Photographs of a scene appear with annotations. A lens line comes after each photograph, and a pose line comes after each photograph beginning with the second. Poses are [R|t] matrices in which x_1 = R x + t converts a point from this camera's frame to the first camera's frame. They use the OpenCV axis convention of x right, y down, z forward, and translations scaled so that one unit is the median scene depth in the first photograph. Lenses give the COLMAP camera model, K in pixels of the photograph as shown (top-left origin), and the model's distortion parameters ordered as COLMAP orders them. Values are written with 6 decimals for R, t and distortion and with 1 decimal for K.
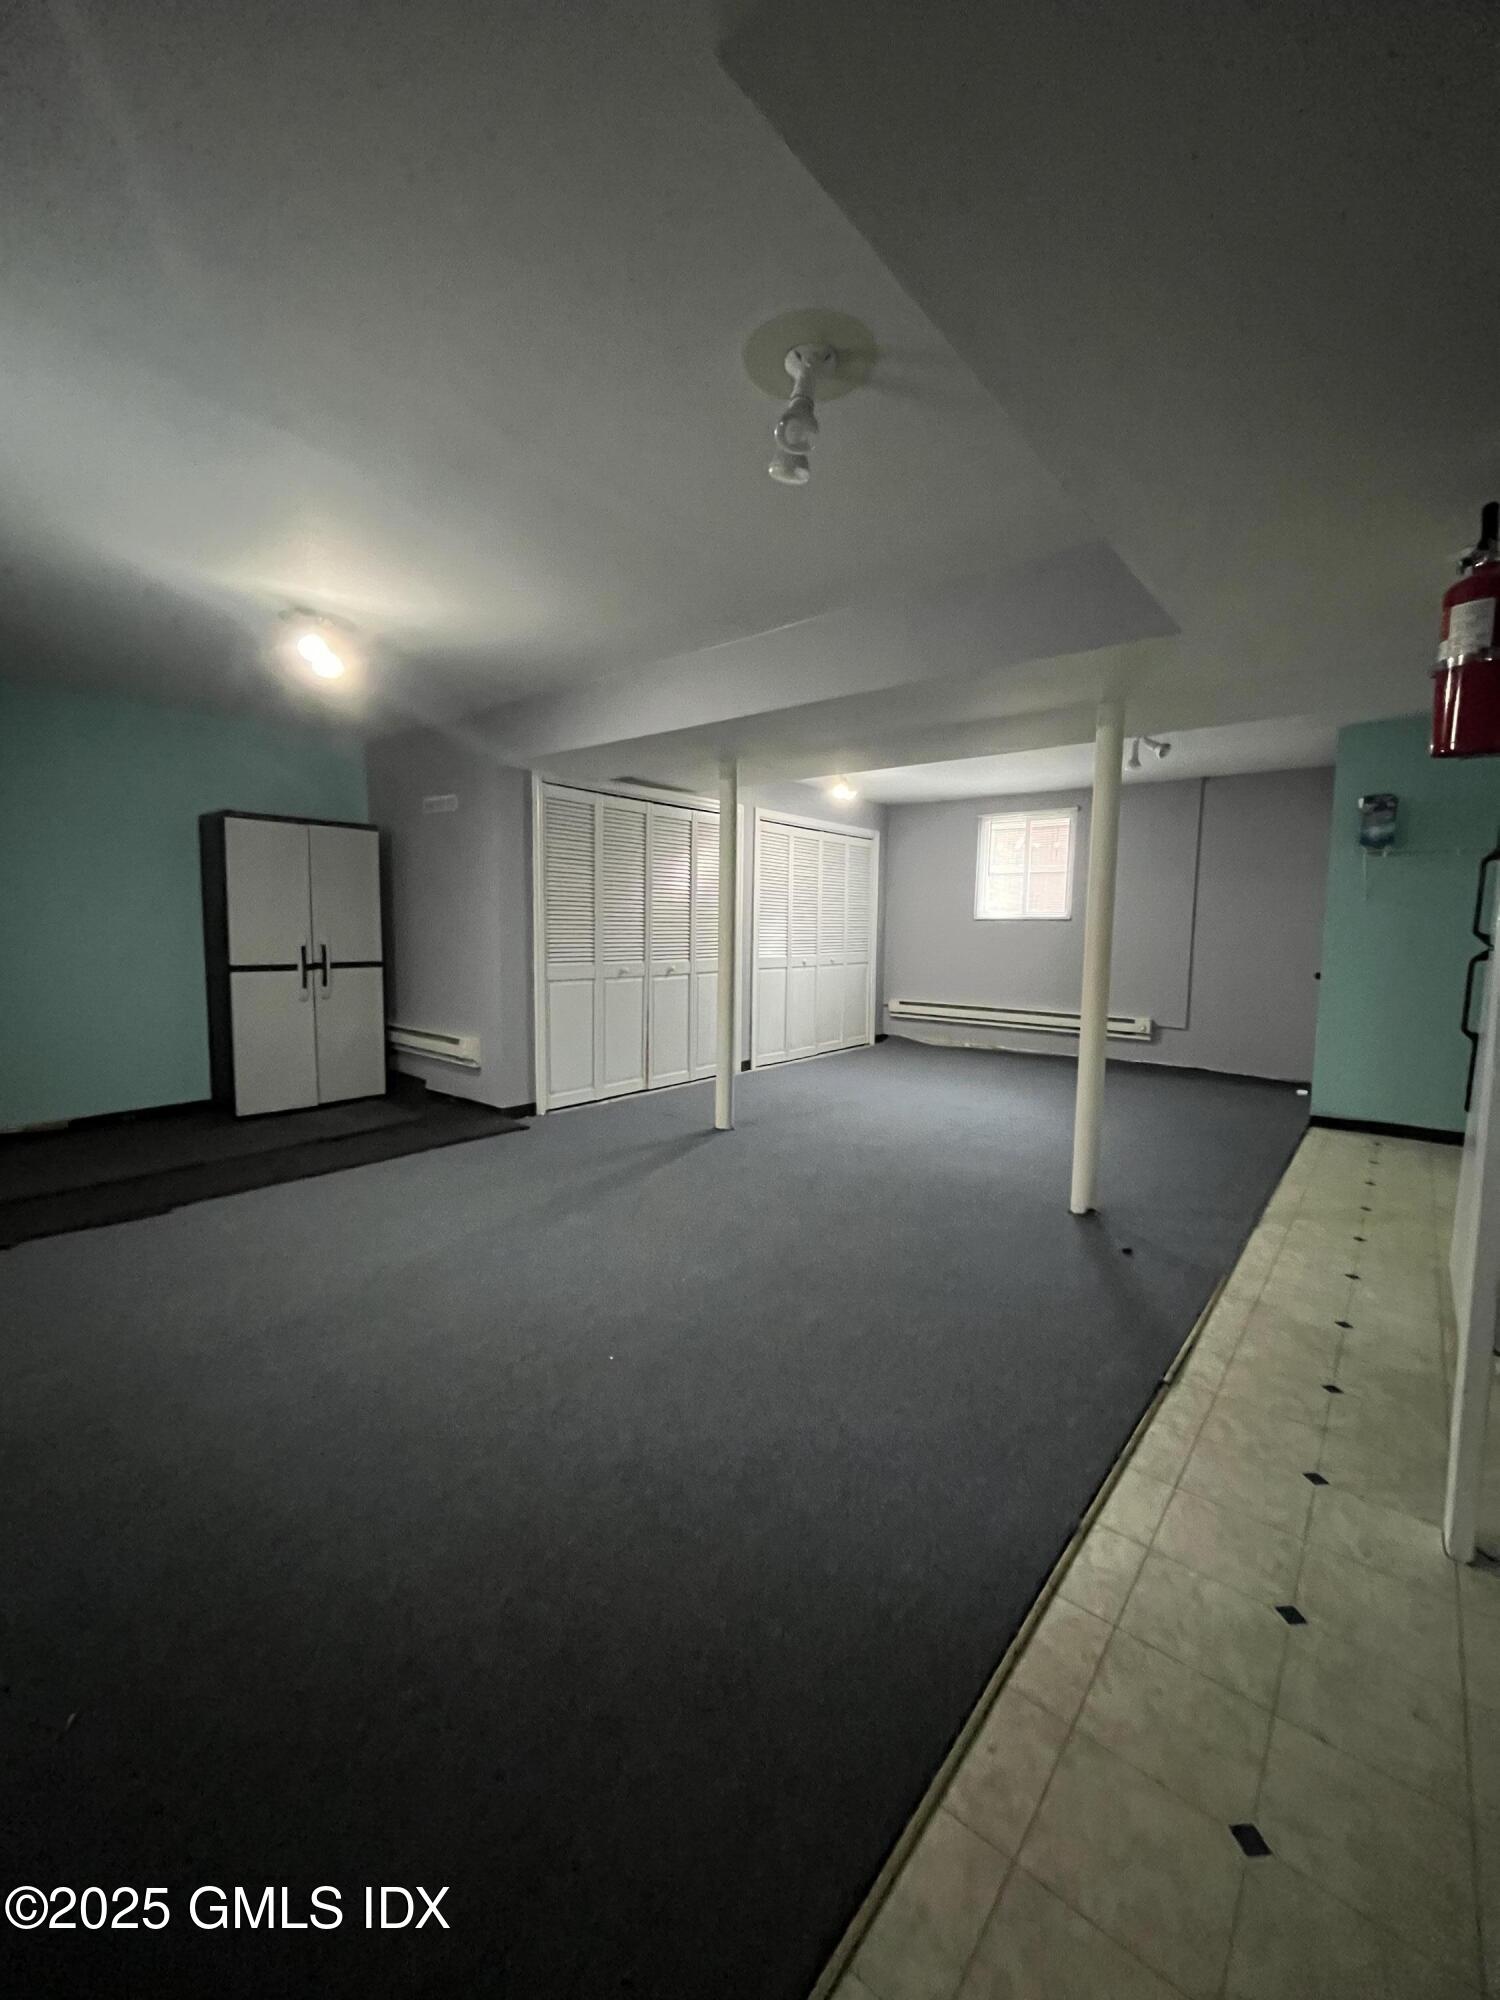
lens RADIAL K [[805.1, 0, 750.0], [0, 805.1, 1000.0], [0, 0, 1]] dist [-0.000828, -0.002174]
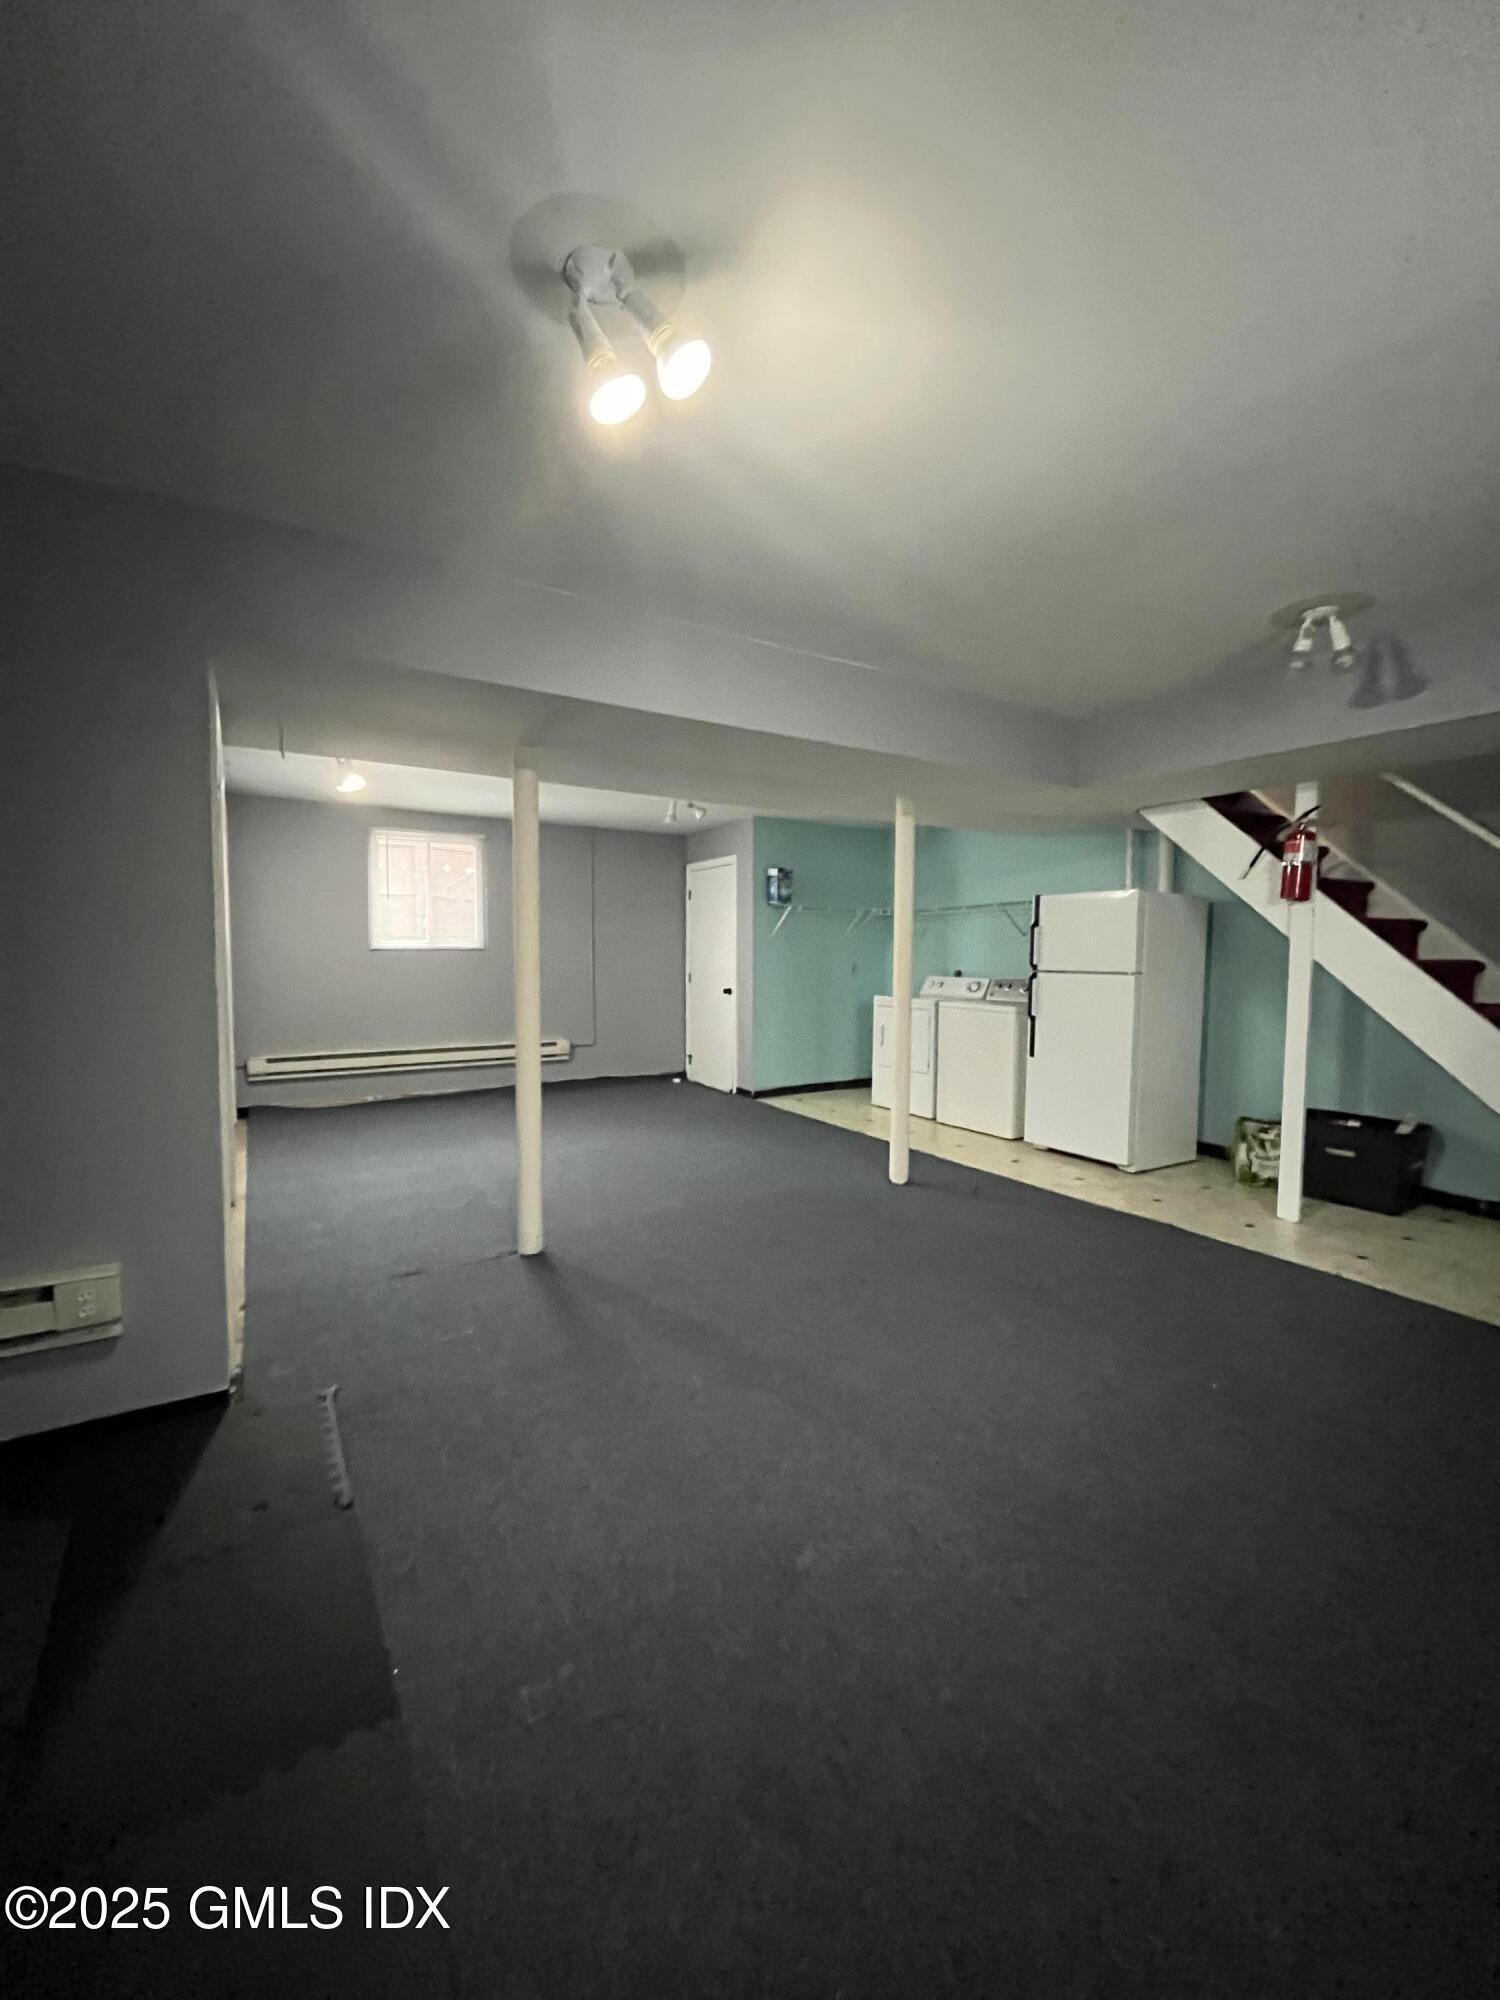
lens RADIAL K [[805.1, 0, 750.0], [0, 805.1, 1000.0], [0, 0, 1]] dist [-0.000828, -0.002174]
pose [[0.313849, -0.068767, 0.946979, -0.454993], [0.086446, 0.995301, 0.043626, -0.056229], [-0.945529, 0.068171, 0.318319, 0.410113]]
